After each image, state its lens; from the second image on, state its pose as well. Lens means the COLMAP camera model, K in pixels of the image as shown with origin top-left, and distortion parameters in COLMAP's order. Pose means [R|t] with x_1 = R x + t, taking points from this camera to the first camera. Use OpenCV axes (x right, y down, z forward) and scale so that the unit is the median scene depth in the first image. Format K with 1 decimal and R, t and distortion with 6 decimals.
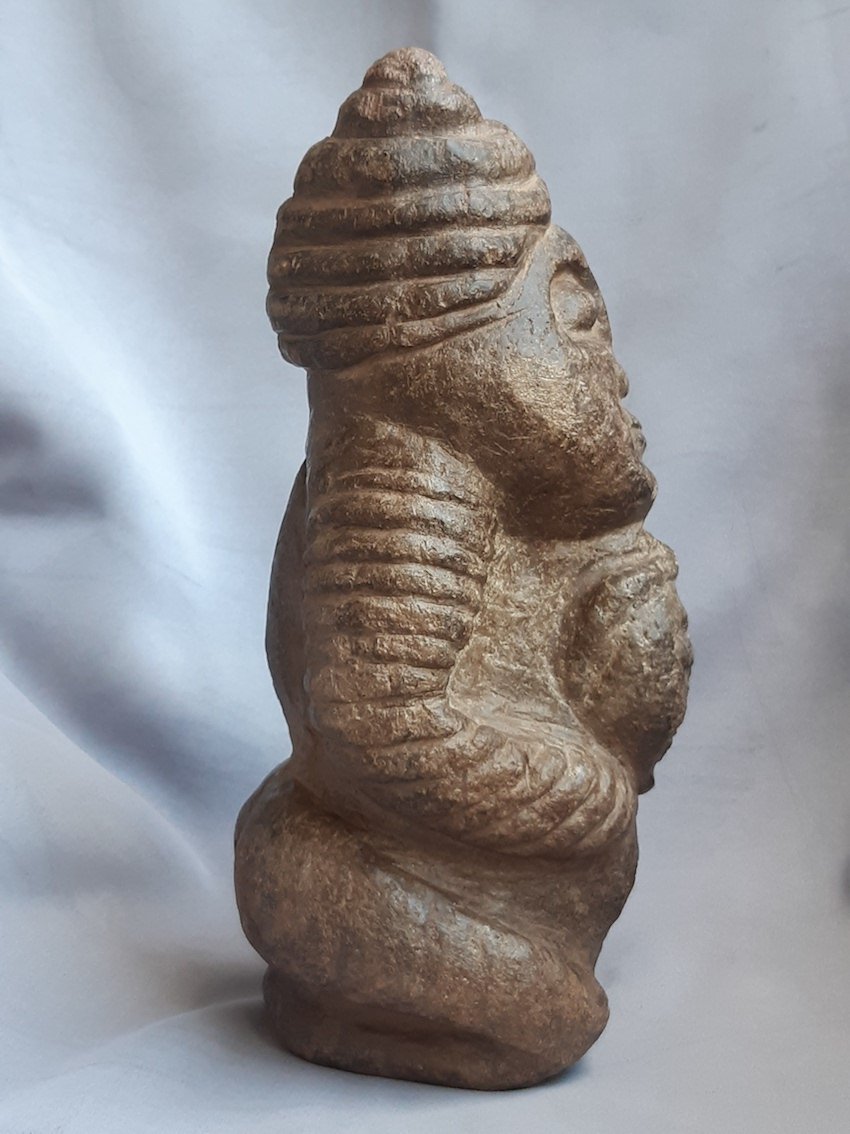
lens RADIAL K [[1835.5, 0, 424.9], [0, 1835.5, 559.9], [0, 0, 1]] dist [0.096491, 0.000000]
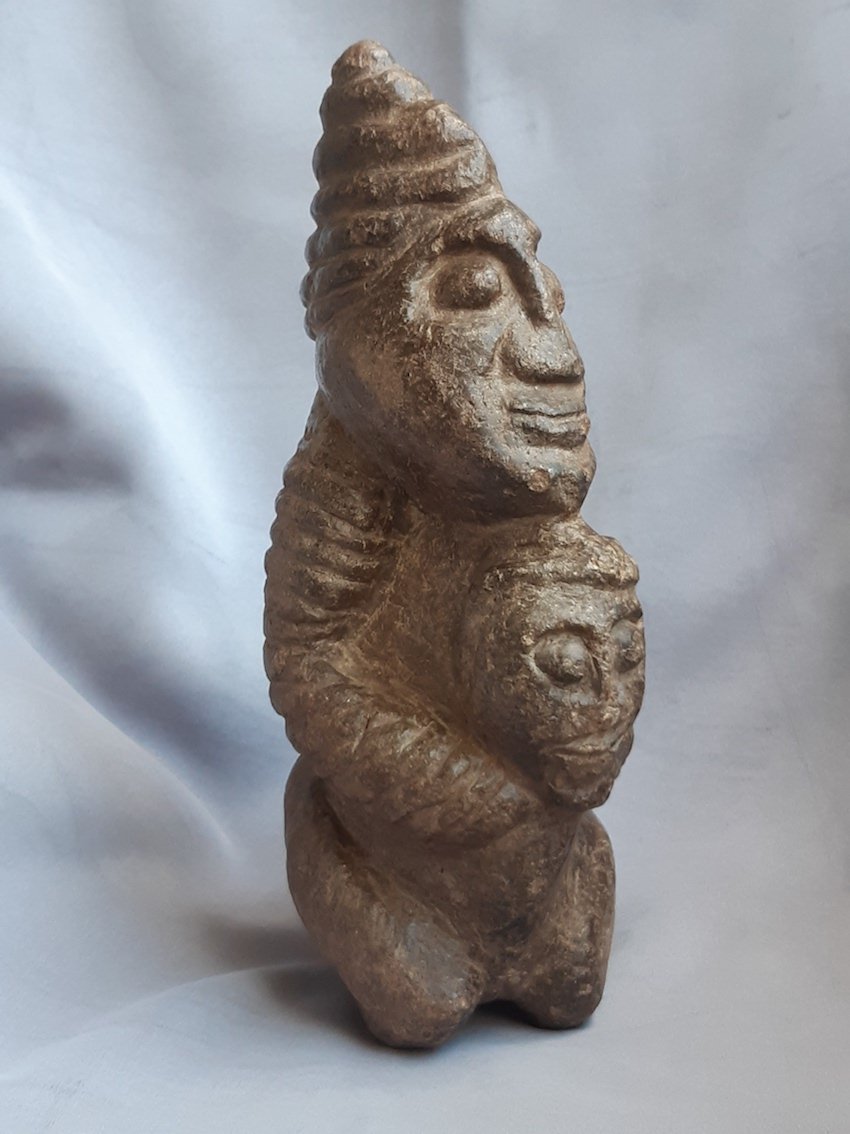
lens RADIAL K [[1835.5, 0, 397.2], [0, 1835.5, 561.8], [0, 0, 1]] dist [0.096491, 0.000000]
pose [[0.454535, 0.131116, -0.881026, 0.932365], [-0.110606, 0.989760, 0.090234, -0.075002], [0.883835, 0.056432, 0.464383, 0.514999]]
